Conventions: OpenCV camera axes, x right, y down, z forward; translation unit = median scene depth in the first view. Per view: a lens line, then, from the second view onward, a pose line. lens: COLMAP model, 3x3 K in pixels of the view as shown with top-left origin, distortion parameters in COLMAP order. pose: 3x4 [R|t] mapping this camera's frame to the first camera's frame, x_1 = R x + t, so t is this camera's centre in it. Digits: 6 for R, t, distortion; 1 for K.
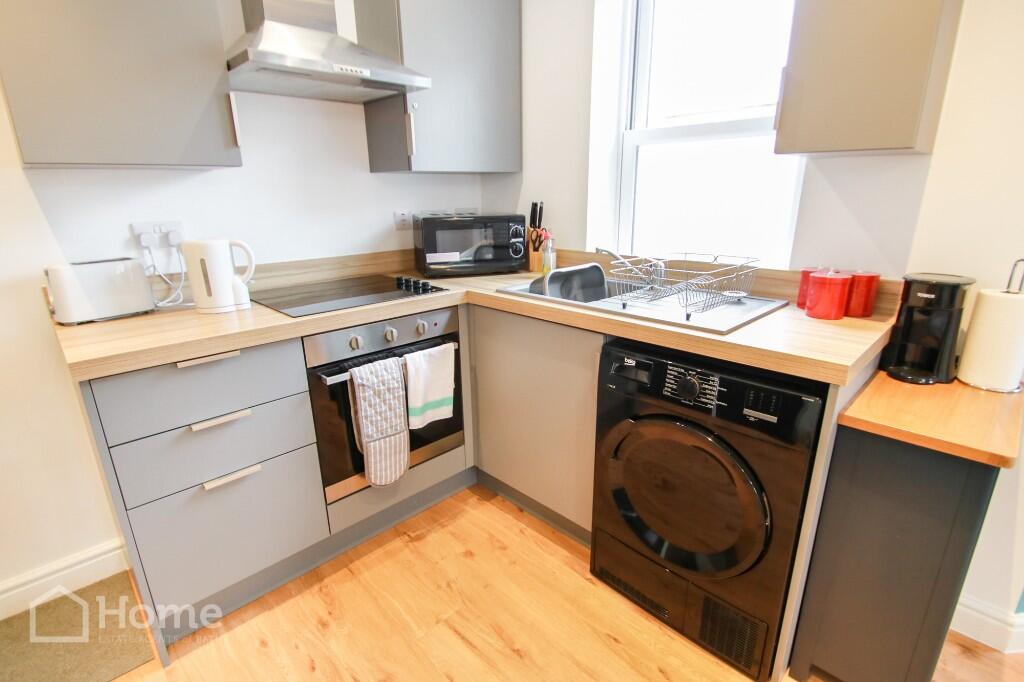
lens RADIAL K [[488.3, 0, 512.0], [0, 488.3, 341.0], [0, 0, 1]] dist [0.011390, -0.015134]
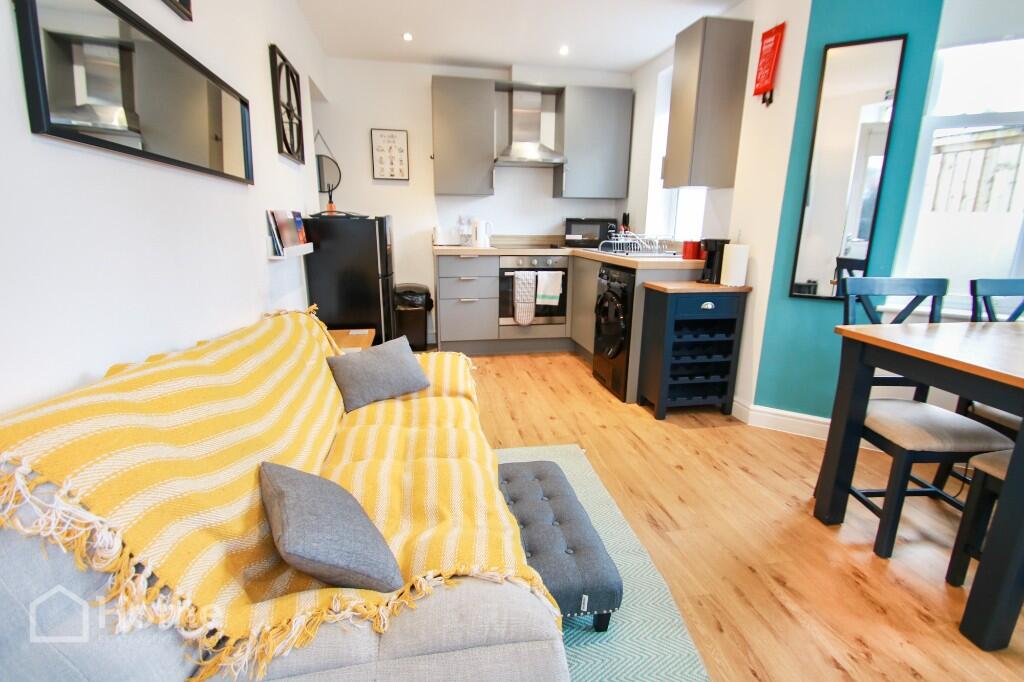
lens RADIAL K [[488.3, 0, 512.0], [0, 488.3, 341.0], [0, 0, 1]] dist [0.011390, -0.015134]
pose [[0.831498, 0.153590, -0.533874, 1.028740], [-0.184390, 0.982843, -0.004429, 0.406003], [0.524034, 0.102124, 0.845552, -1.089896]]
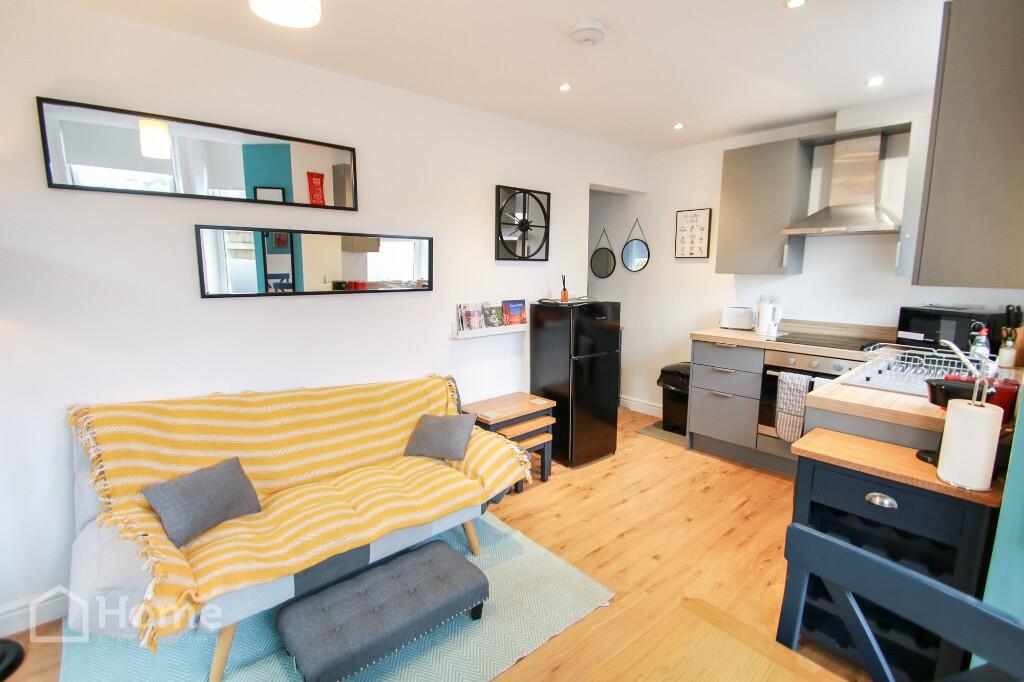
lens RADIAL K [[475.3, 0, 512.0], [0, 475.3, 341.0], [0, 0, 1]] dist [0.003660, -0.010811]
pose [[-0.056783, 0.171527, -0.983542, 1.555264], [-0.288442, 0.940304, 0.180639, -0.091689], [0.955812, 0.293952, -0.003917, -0.093525]]
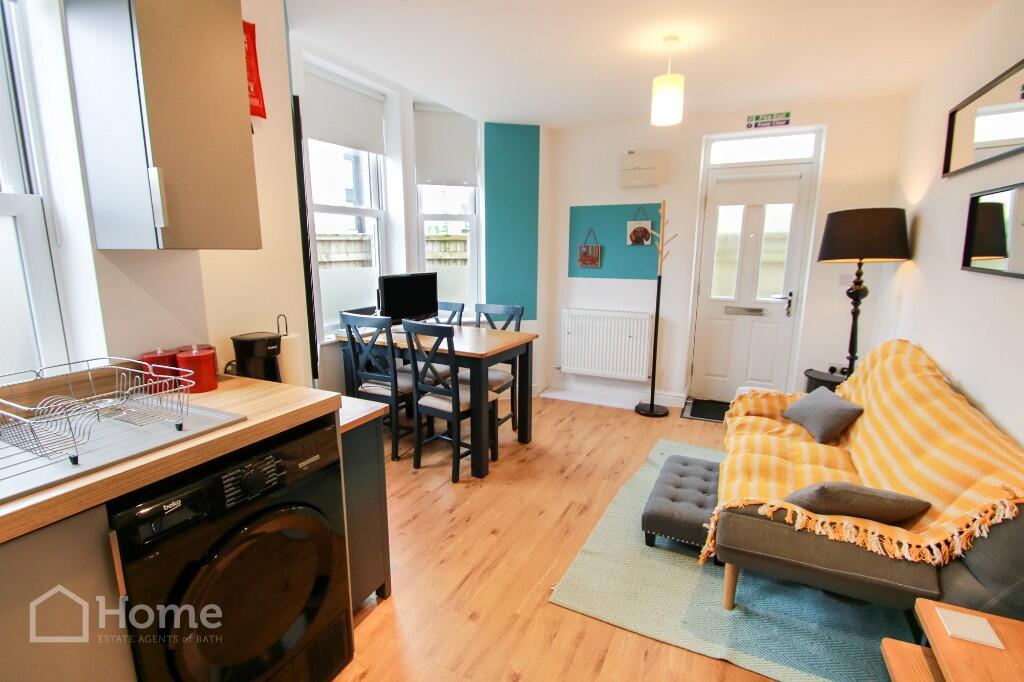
lens RADIAL K [[488.3, 0, 512.0], [0, 488.3, 341.0], [0, 0, 1]] dist [0.011390, -0.015134]
pose [[-0.336585, -0.167819, 0.926578, -0.513156], [0.275469, 0.923398, 0.267308, -0.215203], [-0.900460, 0.345215, -0.264573, 0.530158]]
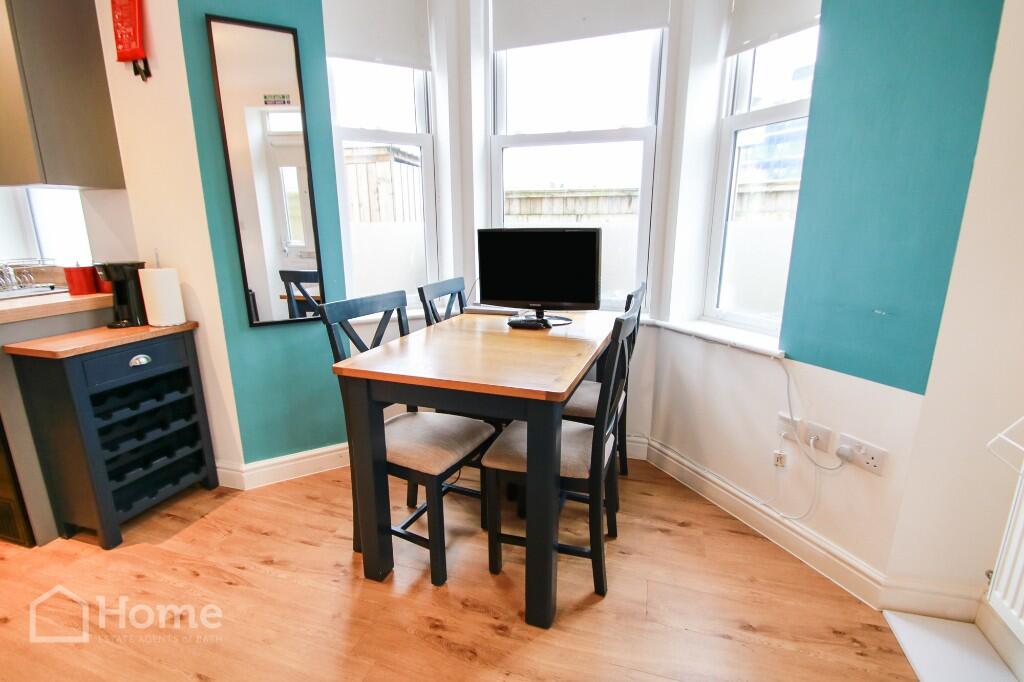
lens RADIAL K [[475.3, 0, 512.0], [0, 475.3, 341.0], [0, 0, 1]] dist [0.003660, -0.010811]
pose [[0.877981, -0.108253, 0.466294, 0.927791], [0.134835, 0.990580, -0.023910, 0.256135], [-0.459313, 0.083865, 0.884307, -0.731848]]
